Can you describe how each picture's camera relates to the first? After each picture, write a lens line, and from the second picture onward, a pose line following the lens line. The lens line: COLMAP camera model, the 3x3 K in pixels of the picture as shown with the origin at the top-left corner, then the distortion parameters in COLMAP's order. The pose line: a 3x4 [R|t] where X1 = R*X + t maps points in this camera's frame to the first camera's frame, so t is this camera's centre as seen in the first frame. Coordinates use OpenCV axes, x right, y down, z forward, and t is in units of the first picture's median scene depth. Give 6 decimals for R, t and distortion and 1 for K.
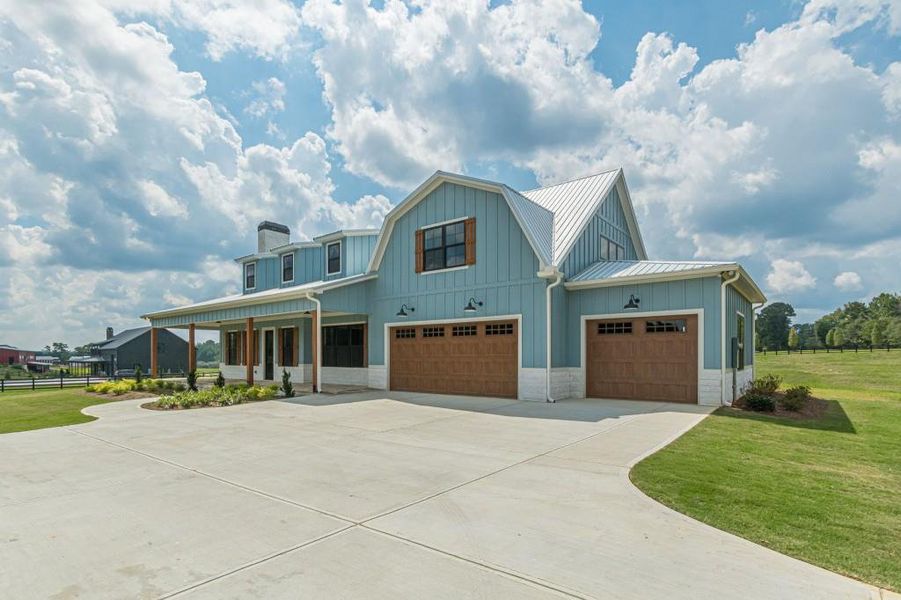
lens RADIAL K [[462.2, 0, 426.8], [0, 462.2, 346.2], [0, 0, 1]] dist [0.001528, -0.000138]
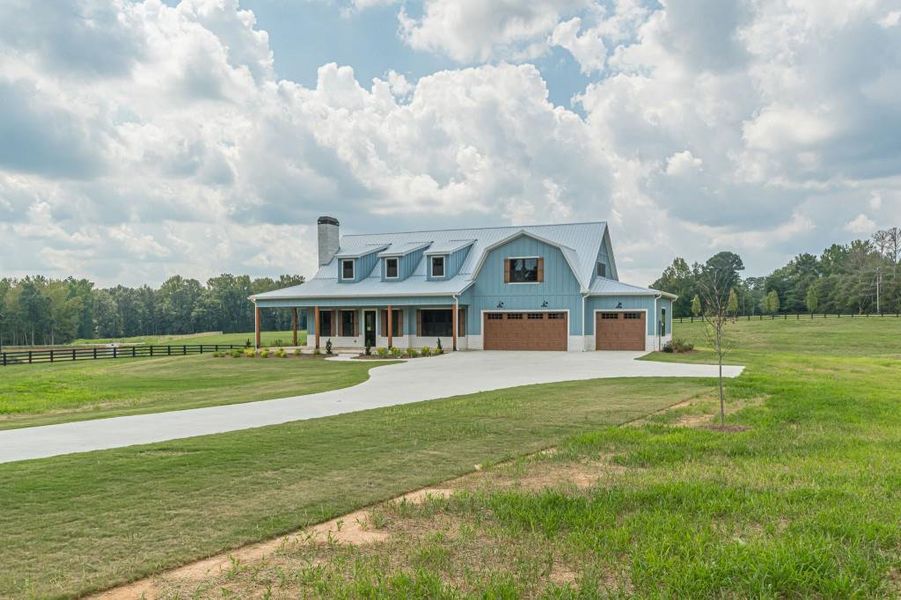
lens RADIAL K [[780.2, 0, 450.5], [0, 780.2, 300.0], [0, 0, 1]] dist [-0.000028, -0.001979]
pose [[0.954328, 0.005409, 0.298711, -0.796436], [-0.003407, 0.999968, -0.007222, -0.049942], [-0.298740, 0.005875, 0.954316, -1.281184]]
